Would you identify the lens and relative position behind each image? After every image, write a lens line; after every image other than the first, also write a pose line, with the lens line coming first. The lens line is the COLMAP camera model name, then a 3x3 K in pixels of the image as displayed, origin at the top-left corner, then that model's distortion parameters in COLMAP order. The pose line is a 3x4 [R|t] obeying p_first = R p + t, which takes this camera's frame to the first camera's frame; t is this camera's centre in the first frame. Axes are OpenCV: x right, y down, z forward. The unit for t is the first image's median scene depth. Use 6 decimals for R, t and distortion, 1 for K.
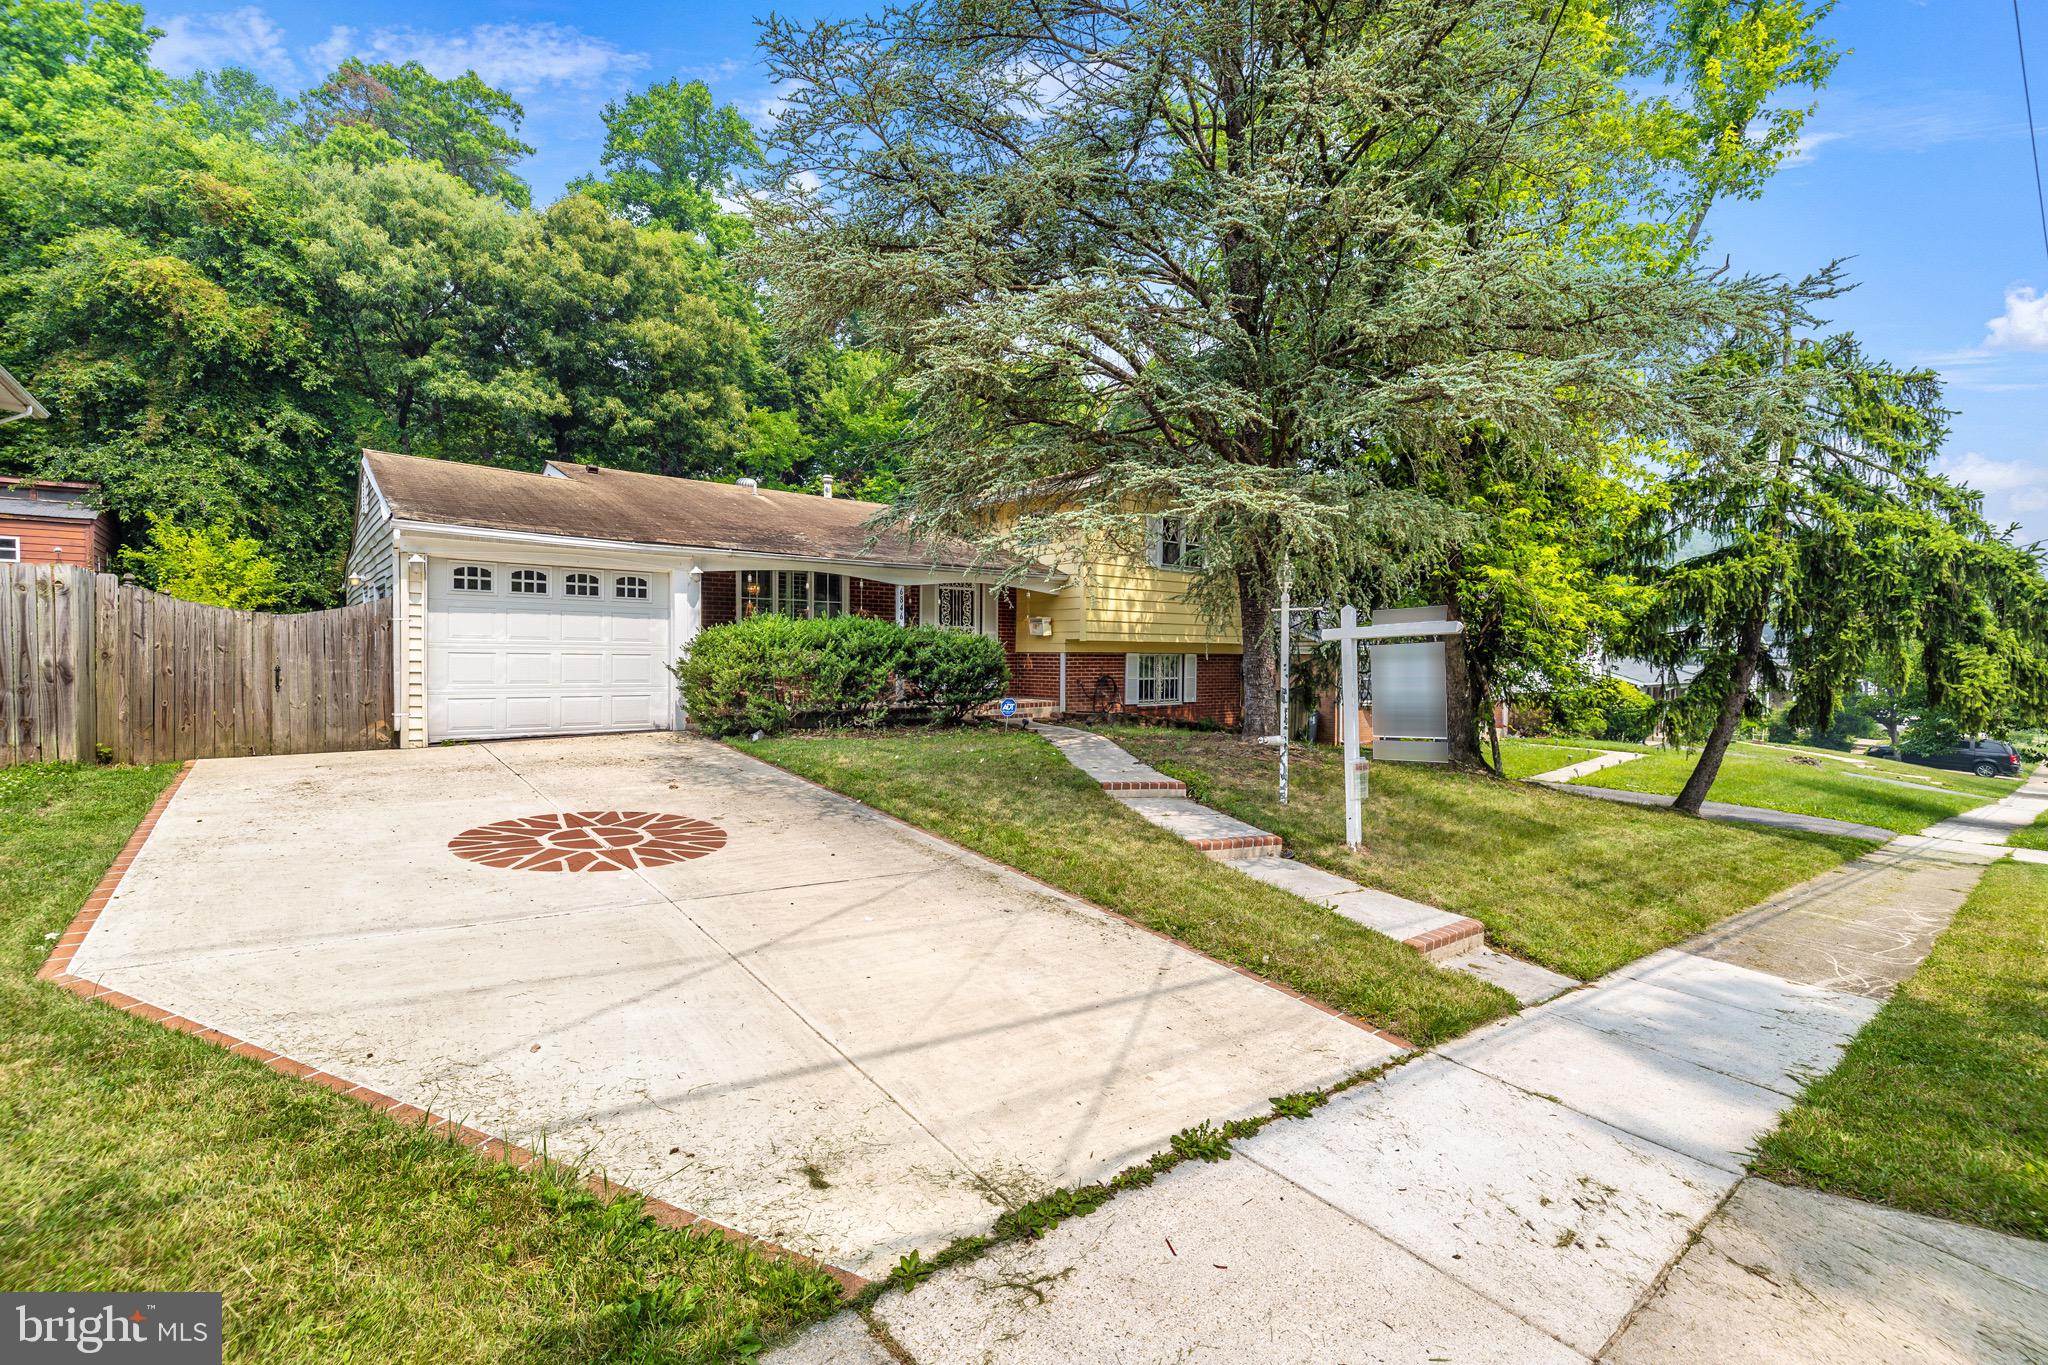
lens RADIAL K [[850.3, 0, 1020.3], [0, 850.3, 679.4], [0, 0, 1]] dist [-0.001136, -0.003054]
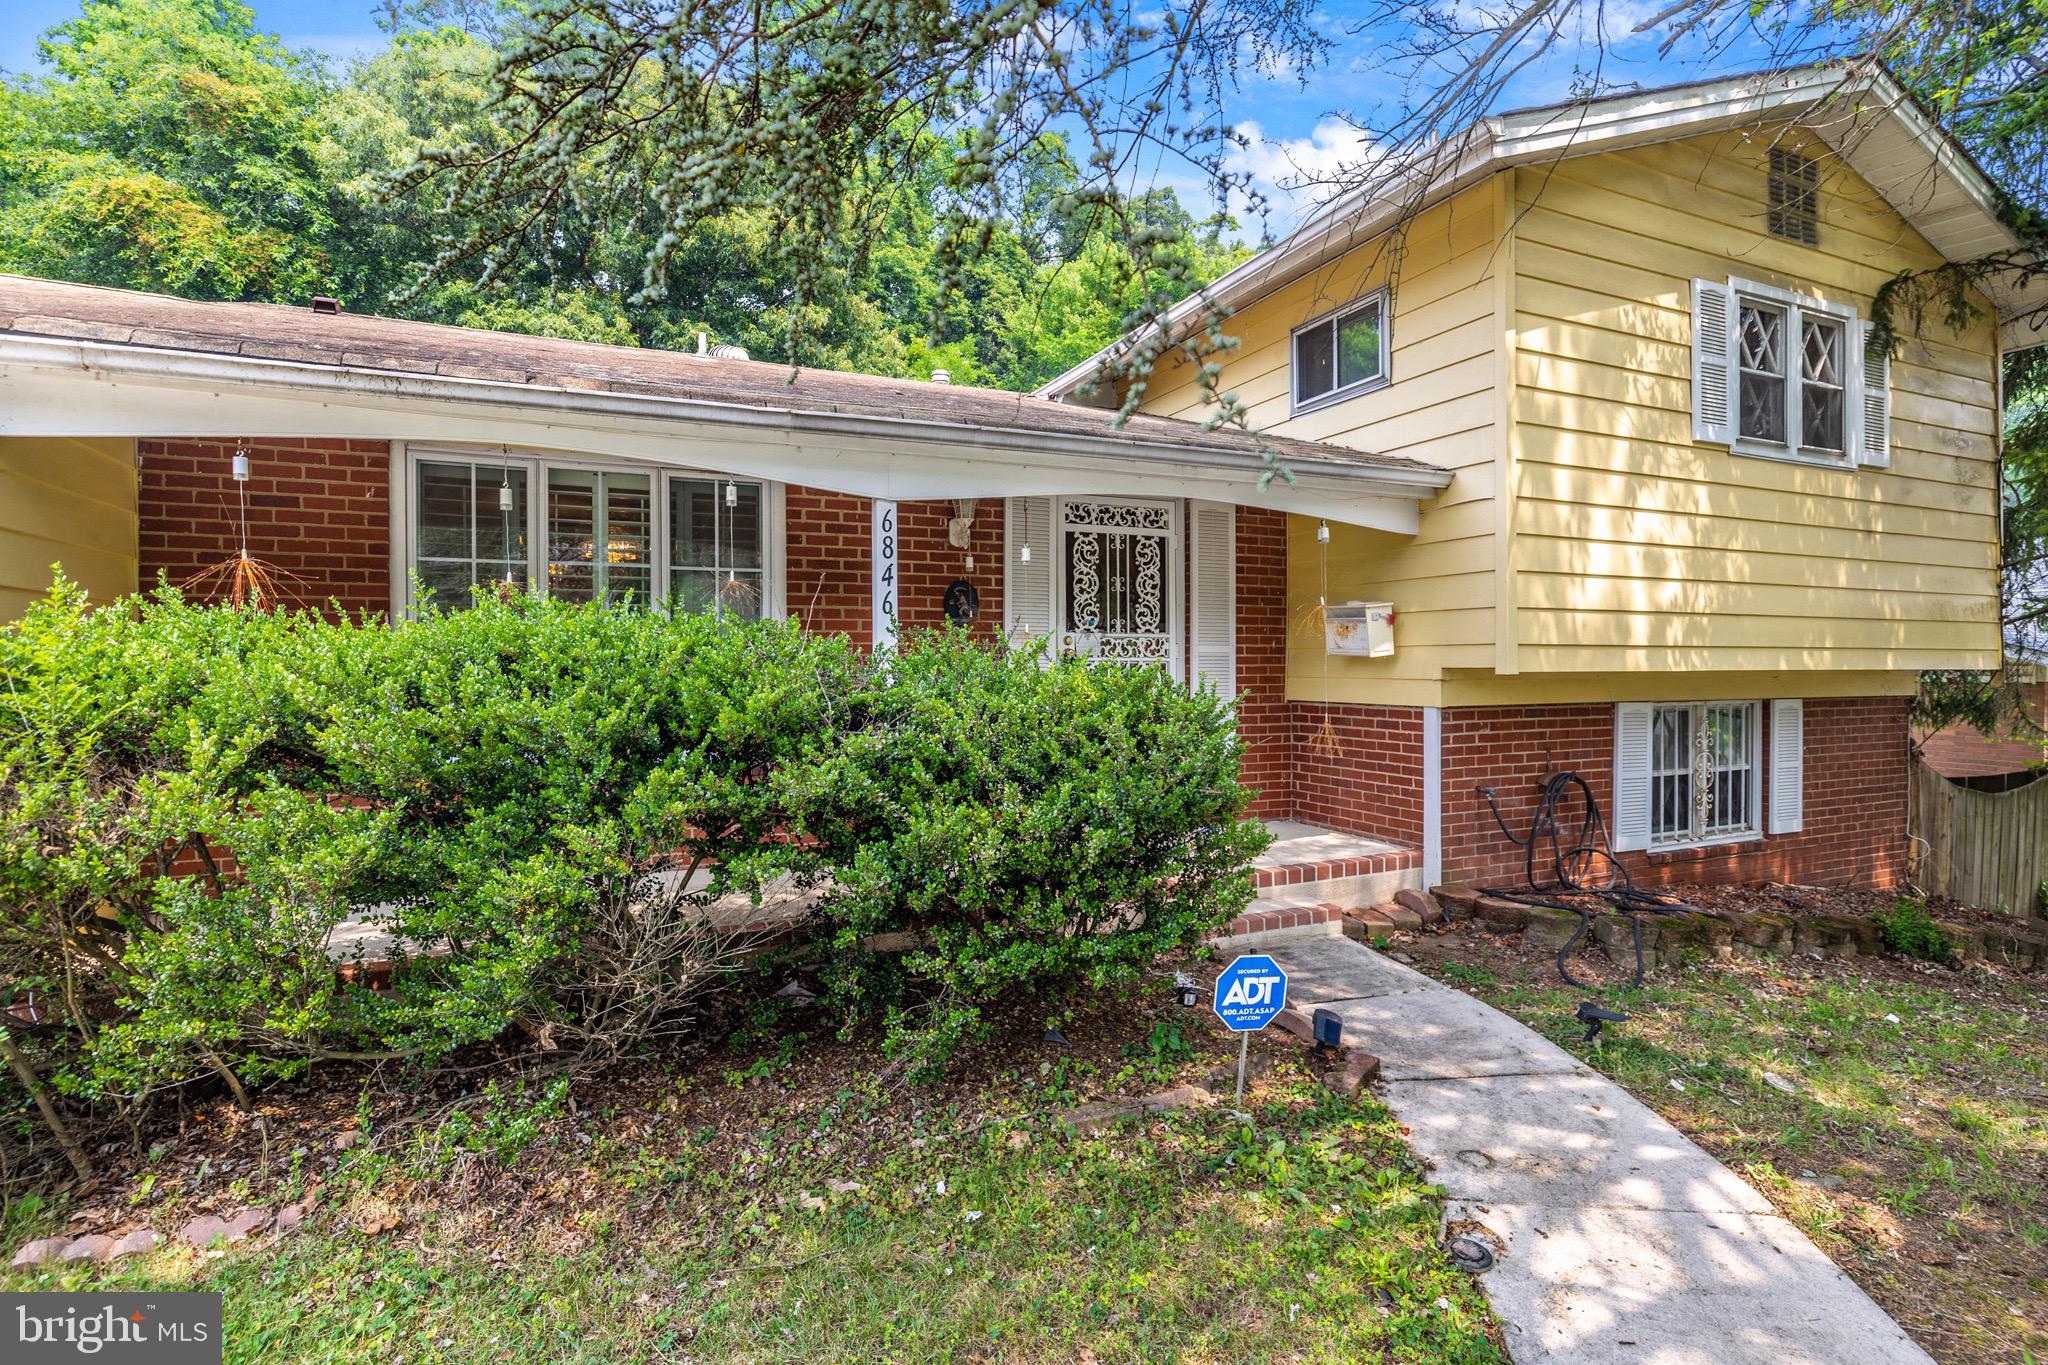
lens RADIAL K [[957.5, 0, 1020.8], [0, 957.5, 690.6], [0, 0, 1]] dist [-0.005019, 0.000009]
pose [[0.962184, -0.001835, -0.272395, -0.003787], [0.000345, 0.999985, -0.005519, -0.035441], [0.272401, 0.005216, 0.962170, 0.581278]]
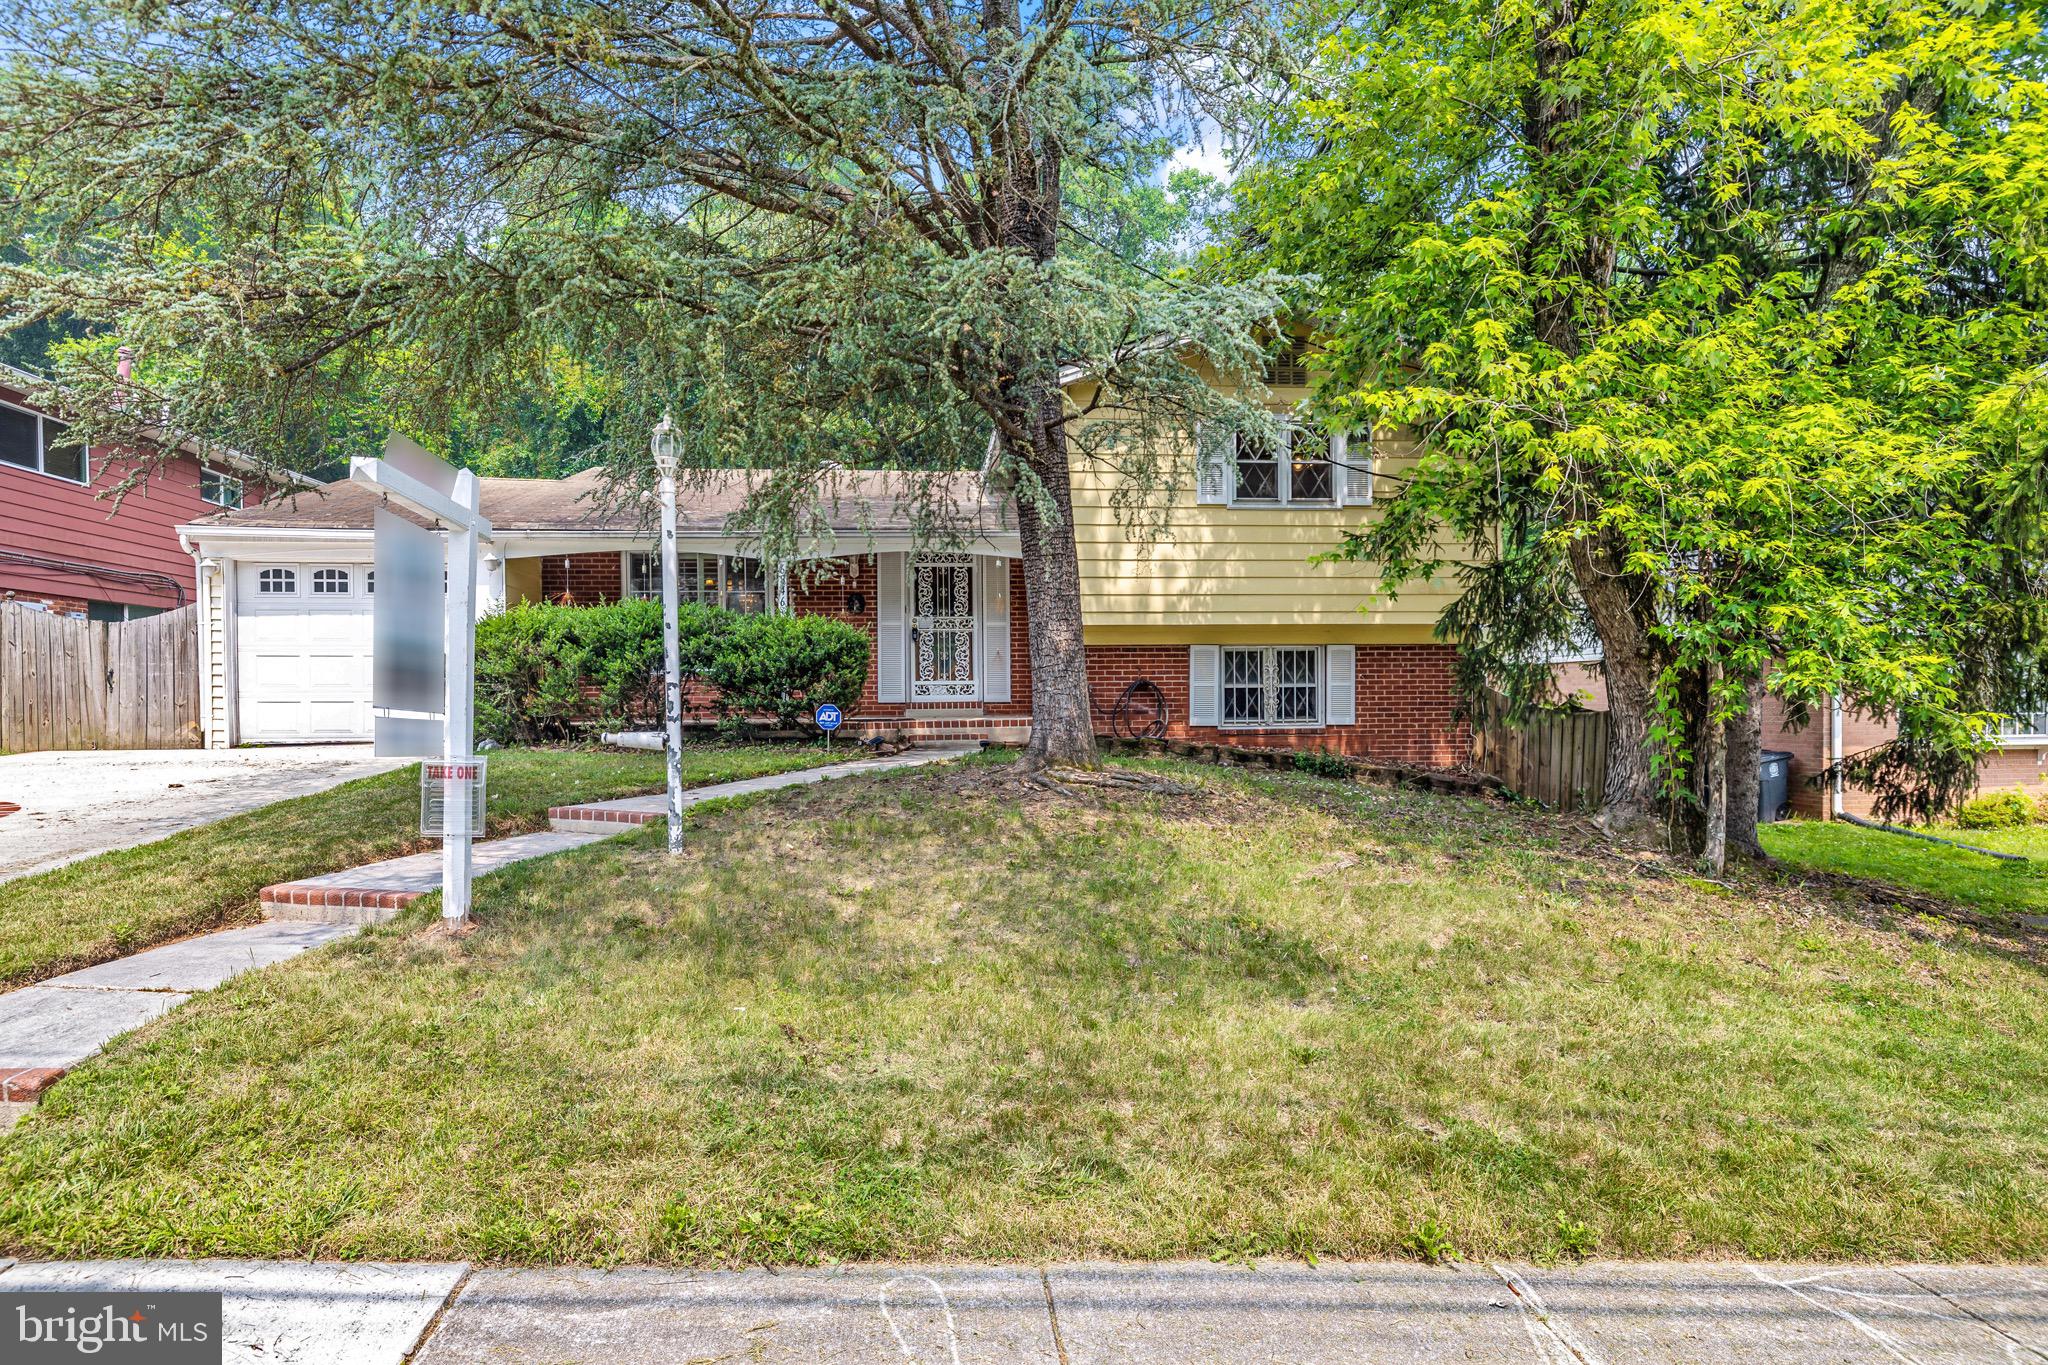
lens RADIAL K [[998.0, 0, 1011.7], [0, 998.0, 726.4], [0, 0, 1]] dist [-0.000544, 0.000260]
pose [[0.834216, -0.001094, -0.551437, 0.442052], [-0.000972, 0.999994, -0.003454, 0.033870], [0.551437, 0.003418, 0.834210, 0.311382]]
